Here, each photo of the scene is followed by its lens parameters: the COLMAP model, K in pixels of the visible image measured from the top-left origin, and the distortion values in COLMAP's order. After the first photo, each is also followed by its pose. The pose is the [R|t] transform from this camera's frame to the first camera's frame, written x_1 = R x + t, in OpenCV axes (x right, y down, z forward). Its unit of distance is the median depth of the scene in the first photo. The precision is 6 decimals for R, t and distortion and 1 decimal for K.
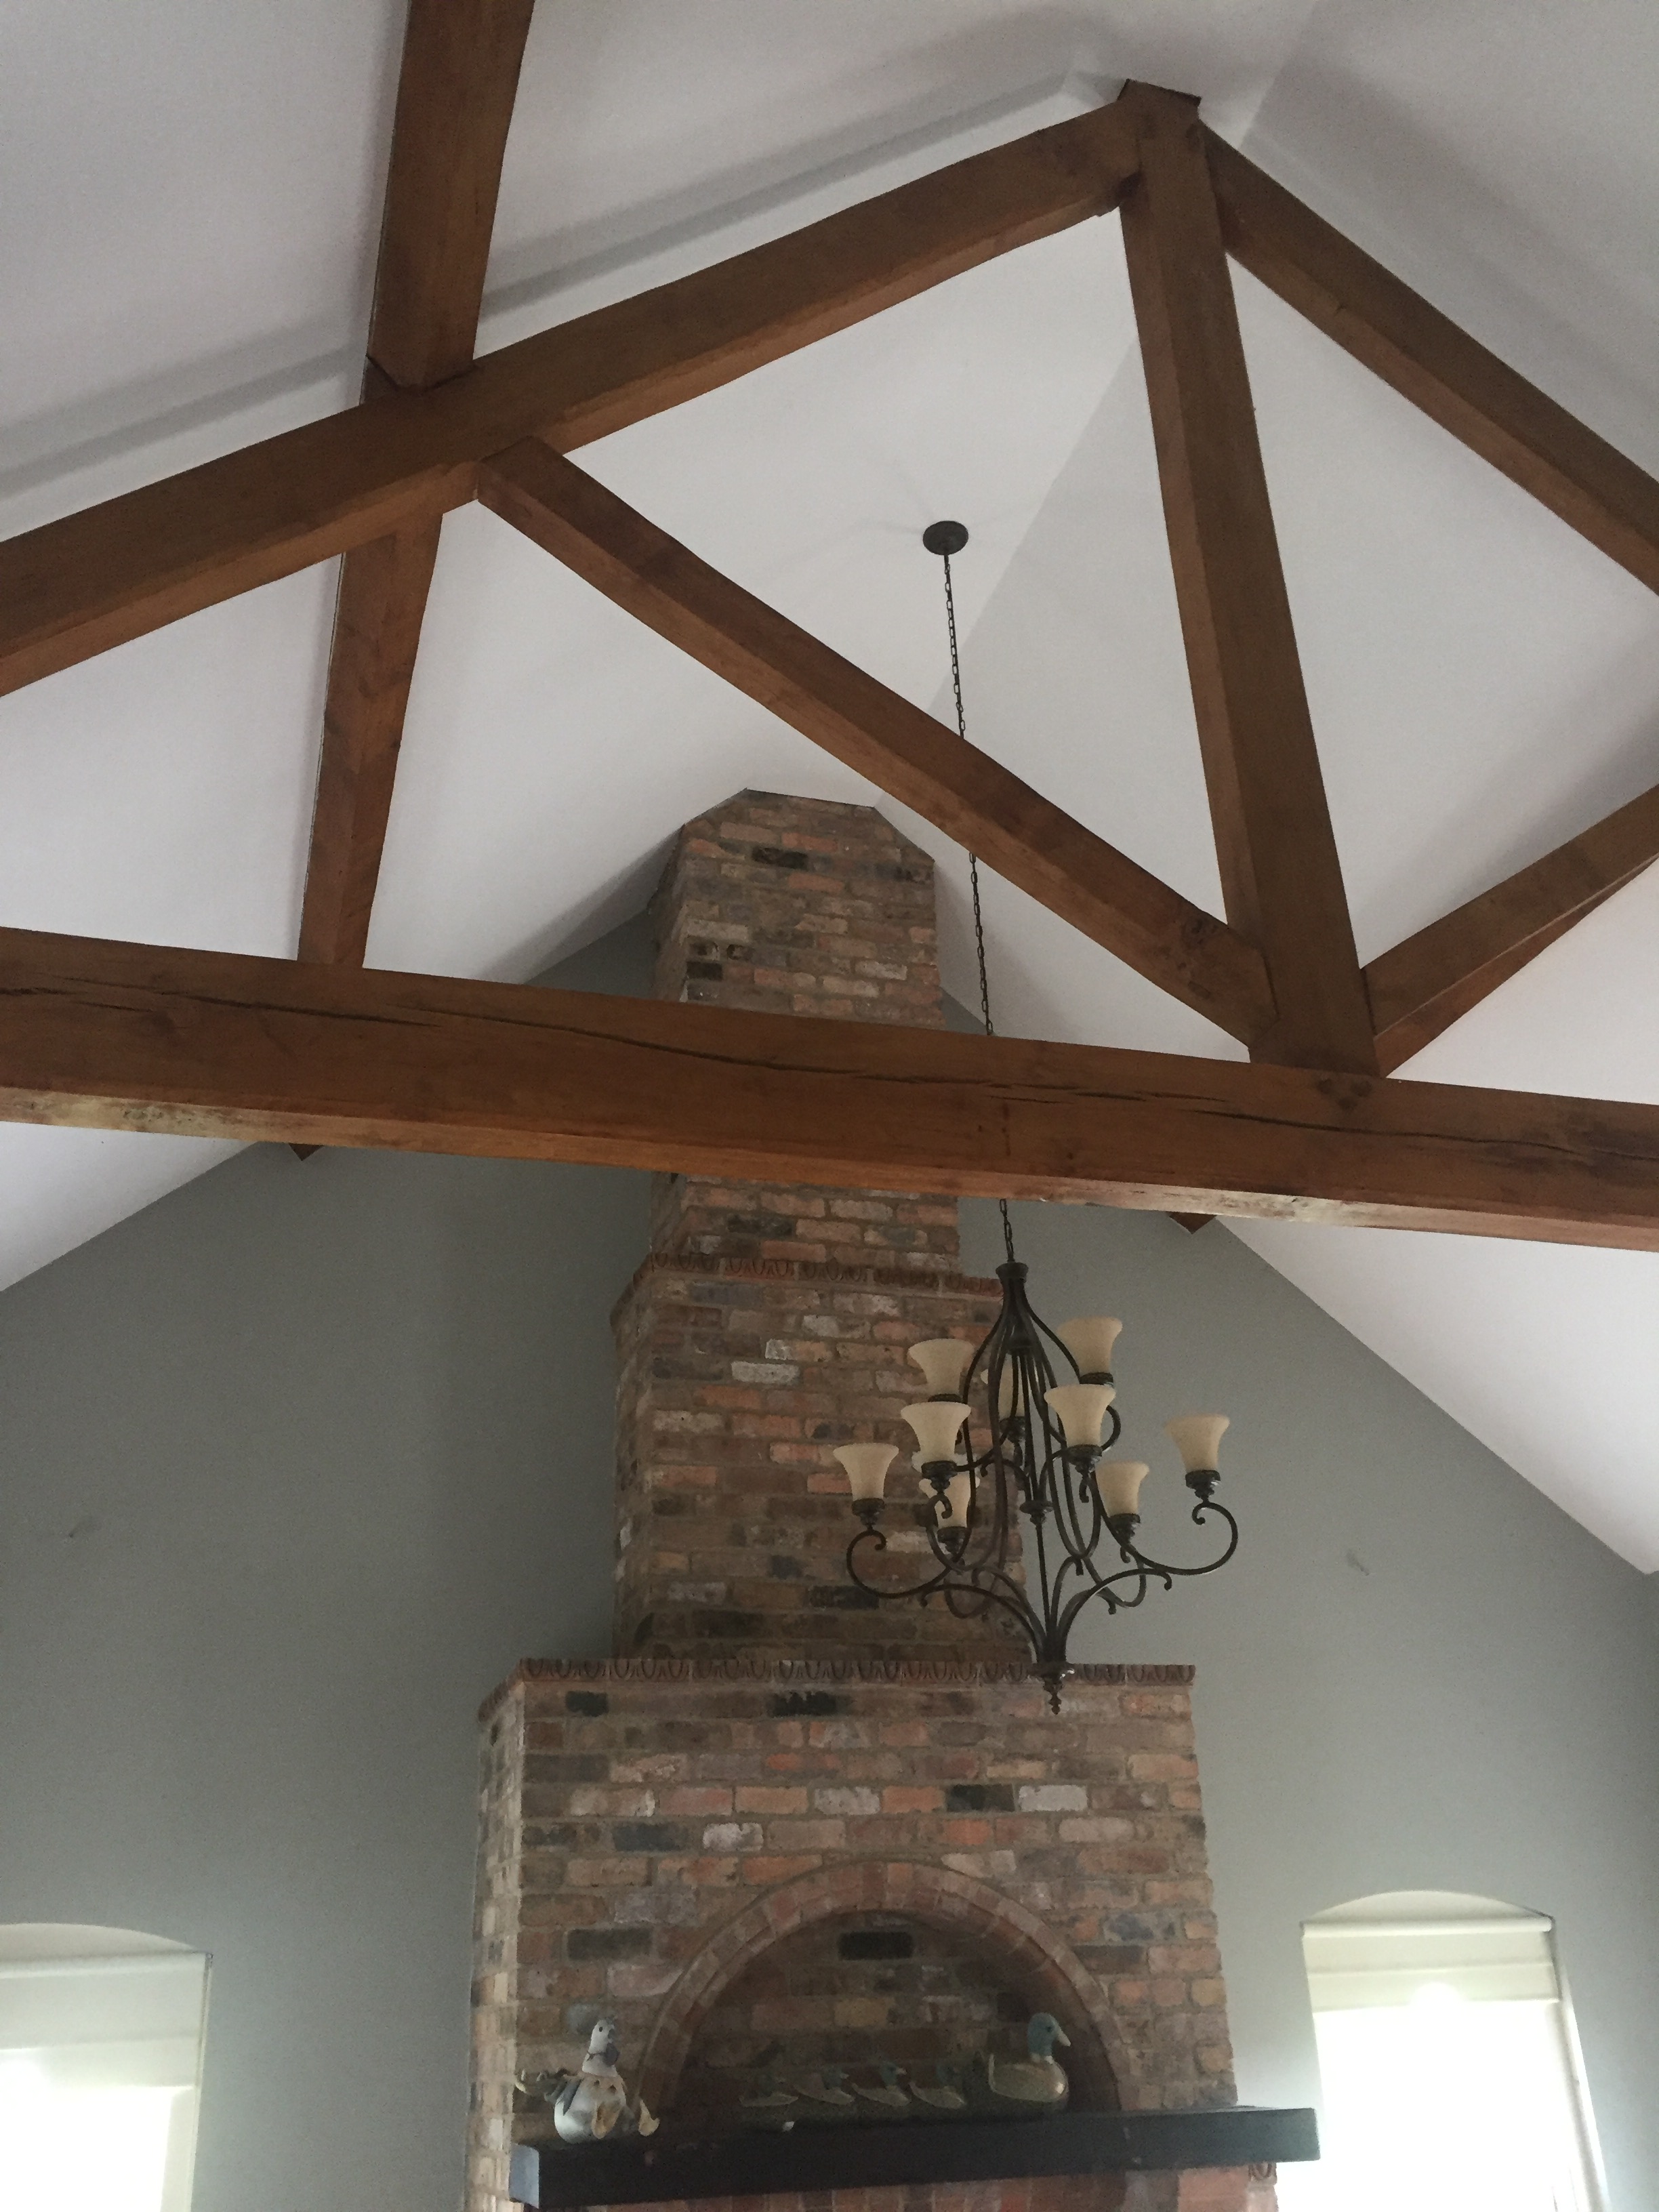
lens RADIAL K [[1909.8, 0, 841.9], [0, 1909.8, 1106.4], [0, 0, 1]] dist [0.078230, -0.099855]
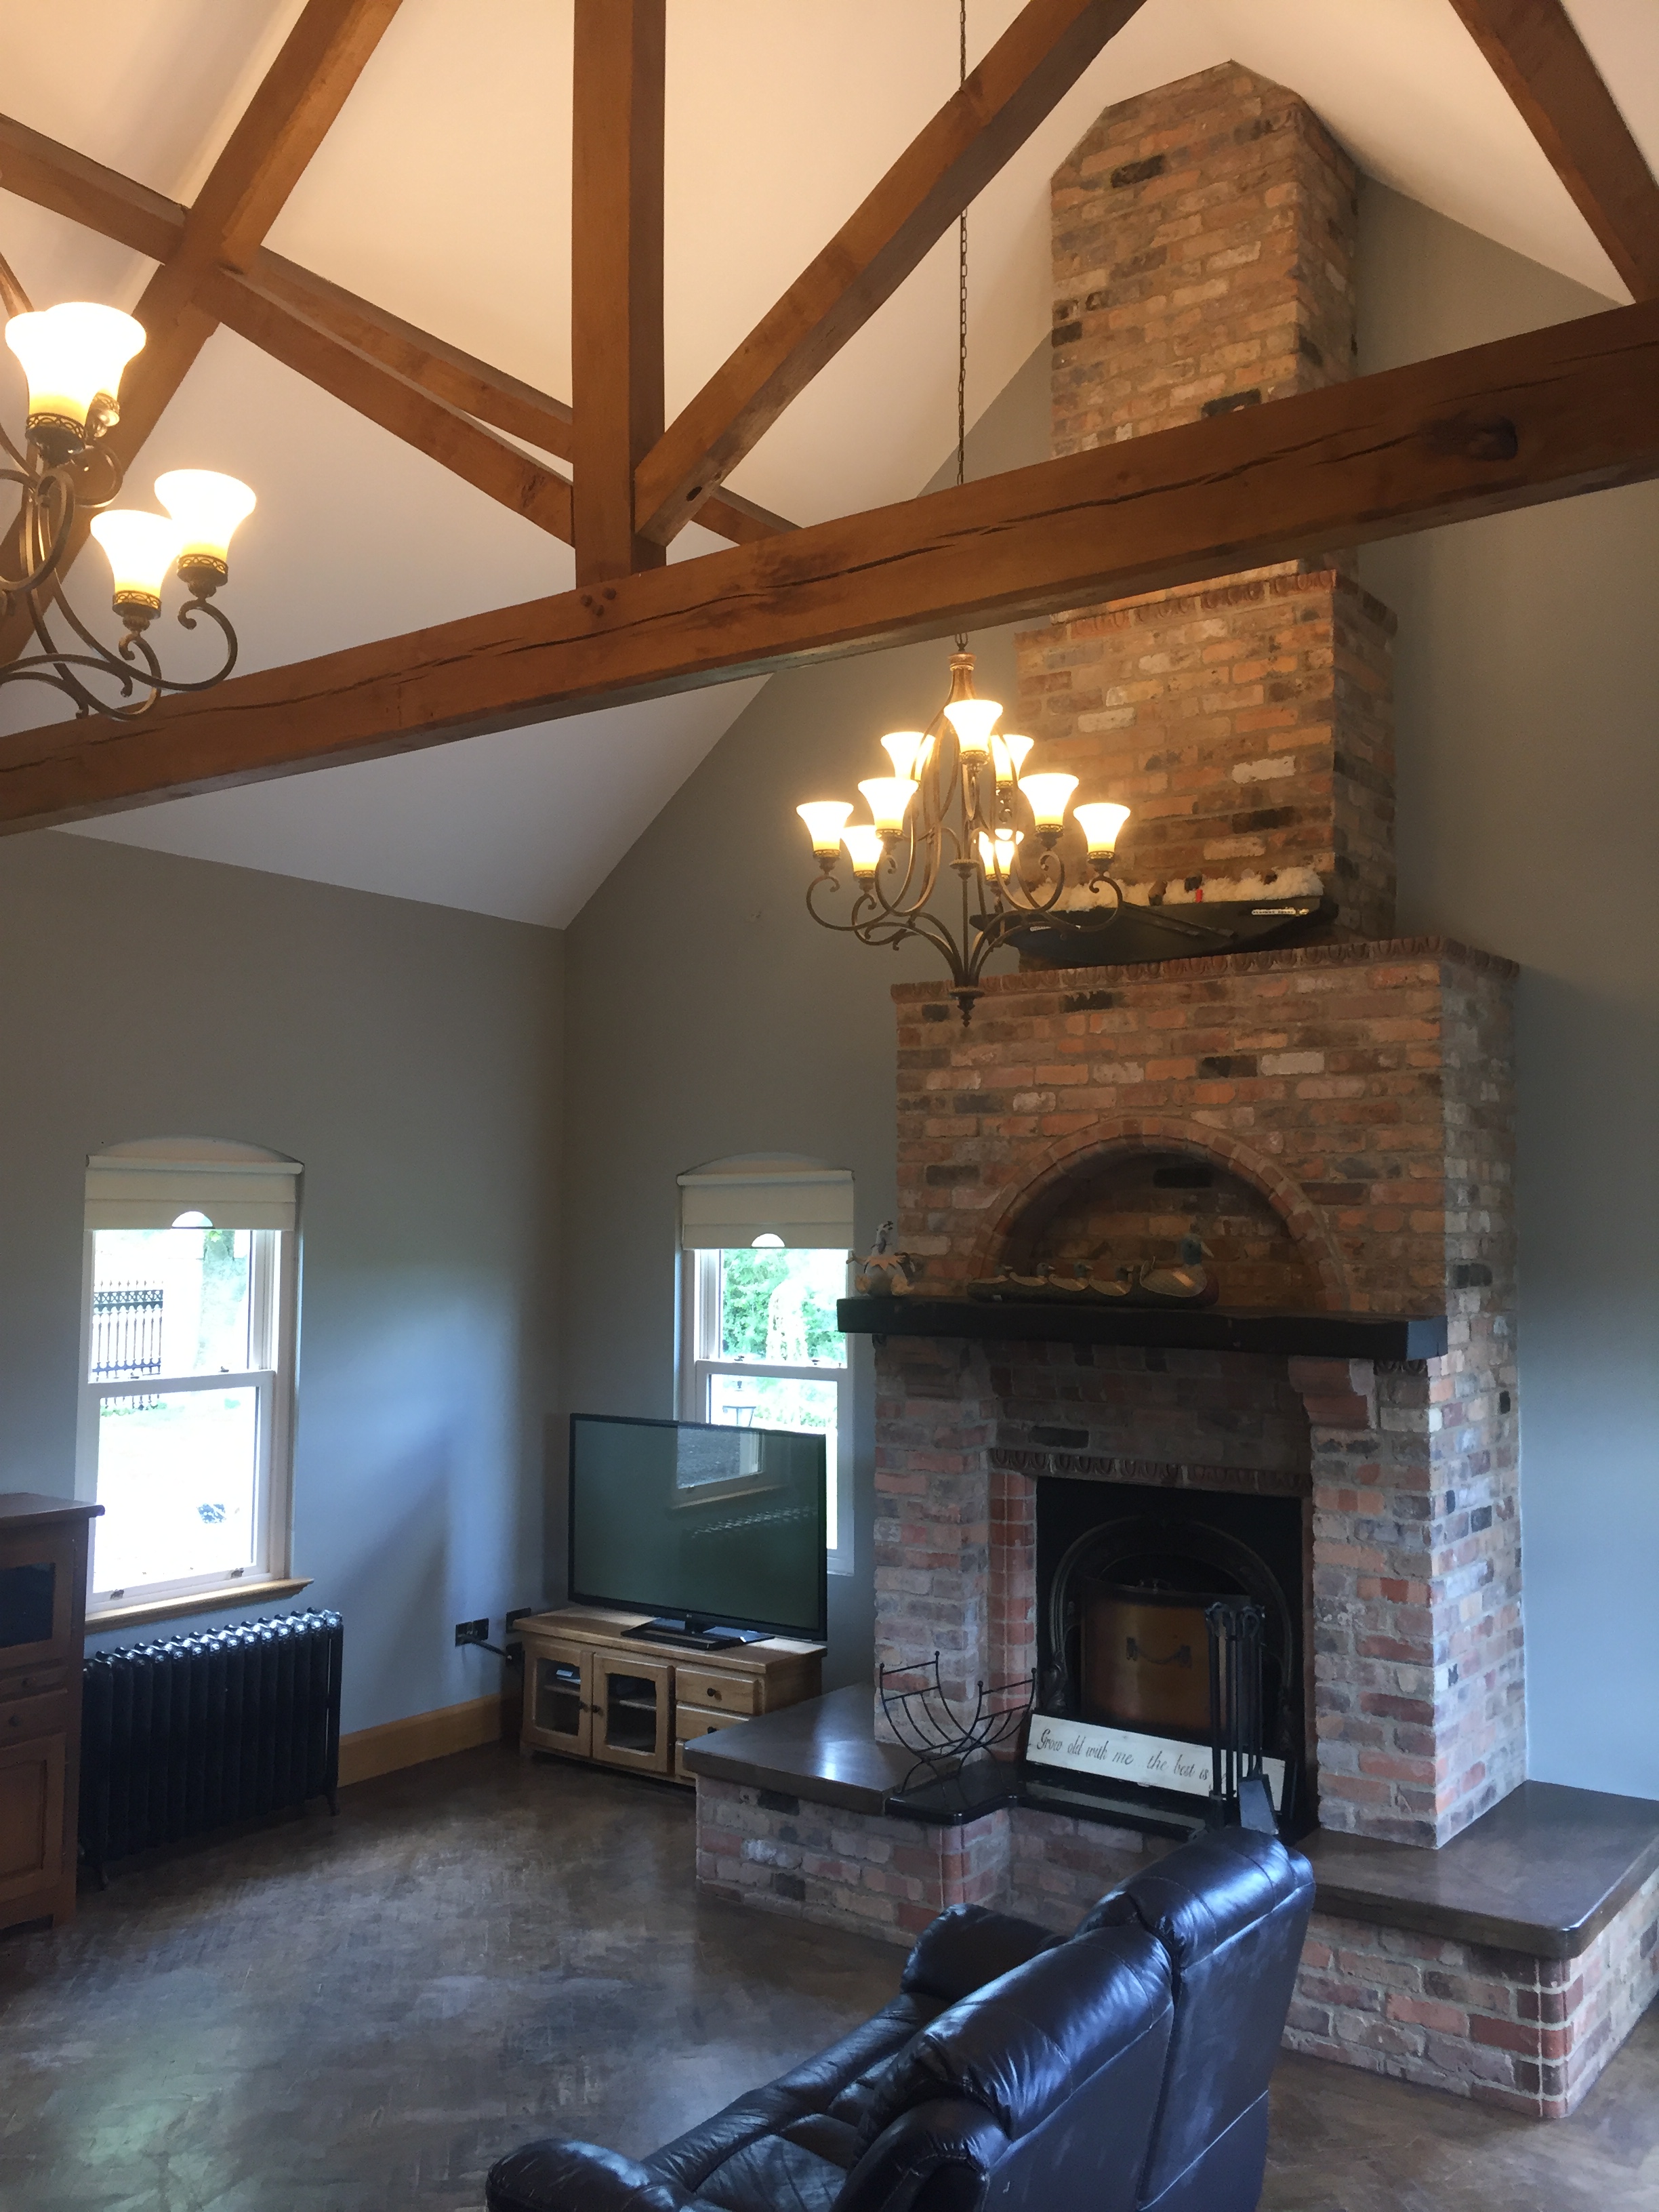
lens RADIAL K [[1909.8, 0, 845.4], [0, 1909.8, 1113.2], [0, 0, 1]] dist [0.078230, -0.099855]
pose [[0.600175, -0.002052, -0.799866, 0.866405], [0.324722, 0.914509, 0.241308, 0.030838], [0.730989, -0.404561, 0.549532, 0.184945]]
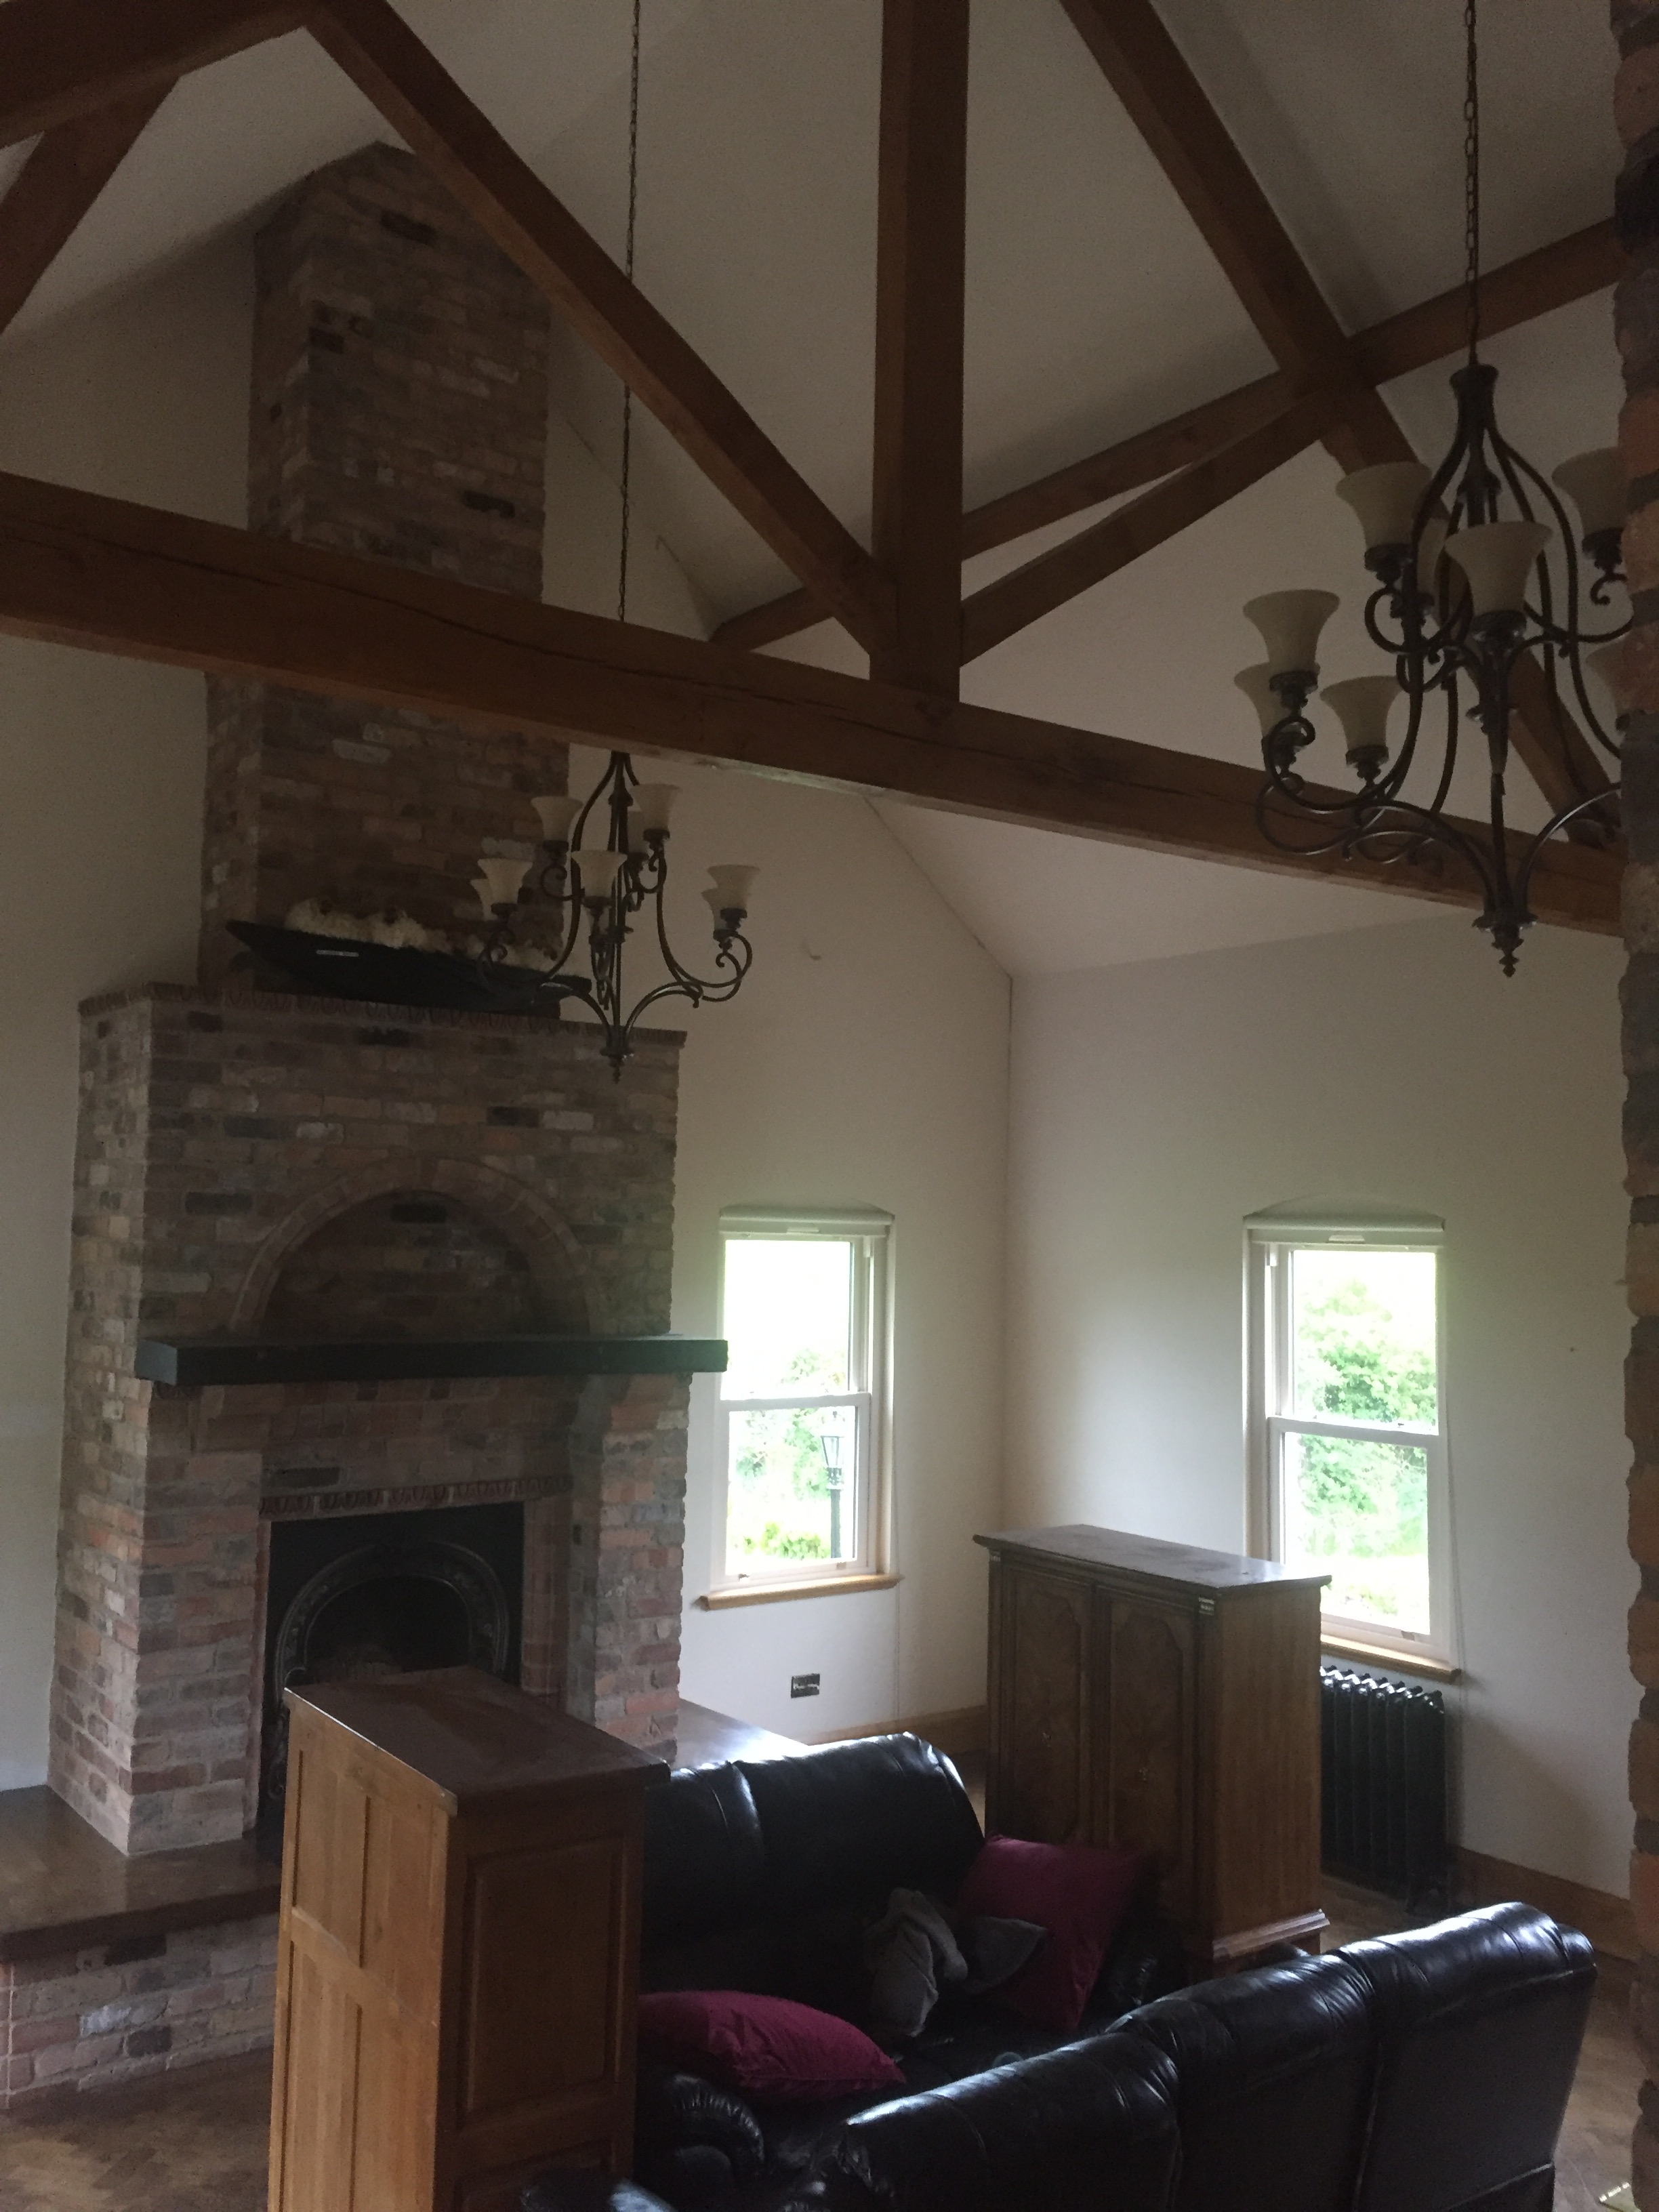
lens RADIAL K [[1909.8, 0, 842.9], [0, 1909.8, 1110.9], [0, 0, 1]] dist [0.078230, -0.099855]
pose [[0.942222, 0.086268, 0.323690, -0.136165], [-0.201892, 0.917306, 0.343205, -0.127891], [-0.267315, -0.388726, 0.881723, -0.183994]]
